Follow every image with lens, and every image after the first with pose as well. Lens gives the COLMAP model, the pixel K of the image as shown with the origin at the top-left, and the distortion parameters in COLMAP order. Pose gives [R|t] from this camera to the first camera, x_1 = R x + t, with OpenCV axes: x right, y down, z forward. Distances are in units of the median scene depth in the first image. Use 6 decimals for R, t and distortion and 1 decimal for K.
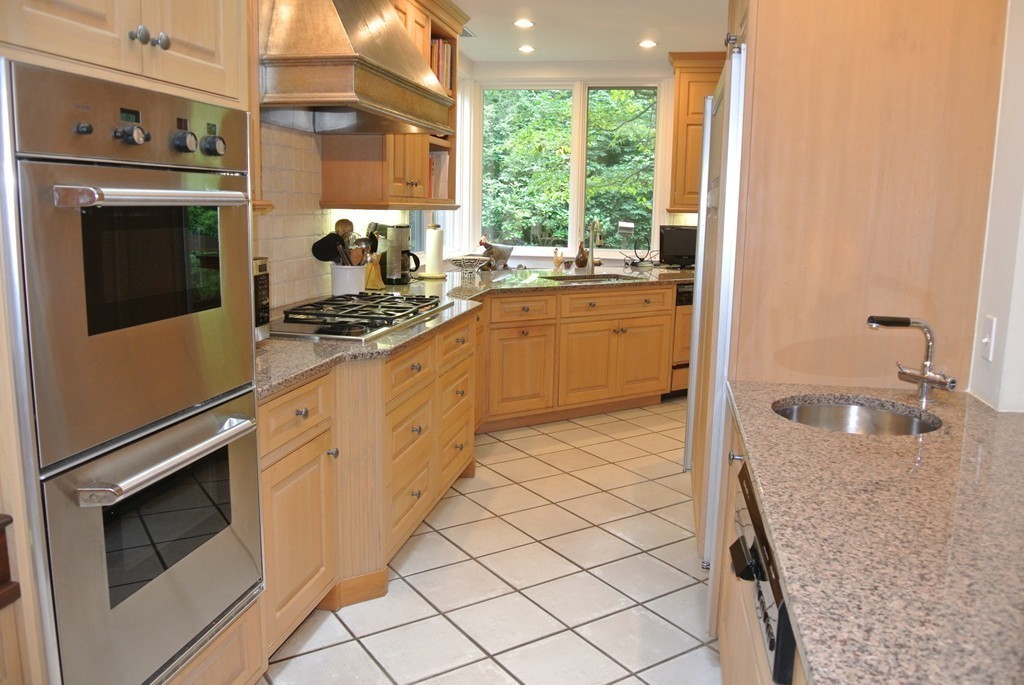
lens RADIAL K [[793.7, 0, 512.0], [0, 793.7, 342.5], [0, 0, 1]] dist [-0.094880, 0.043609]
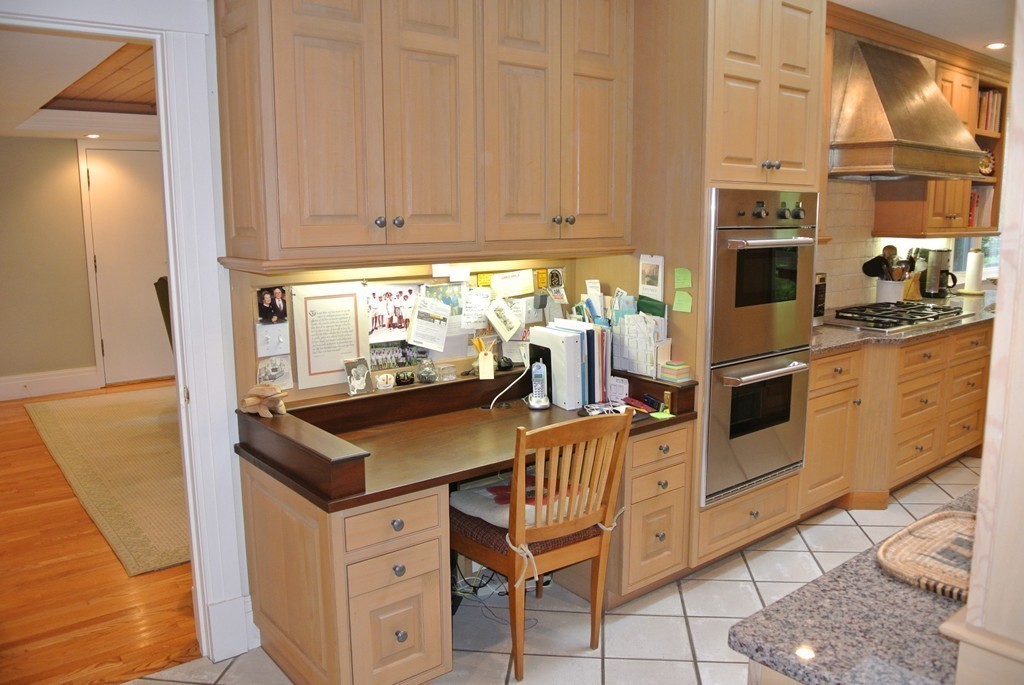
lens RADIAL K [[793.7, 0, 512.0], [0, 793.7, 342.5], [0, 0, 1]] dist [-0.094880, 0.043609]
pose [[0.769822, 0.079271, -0.633317, 0.183801], [-0.088076, 0.995958, 0.017601, 0.050600], [0.632153, 0.042230, 0.773692, -0.532808]]
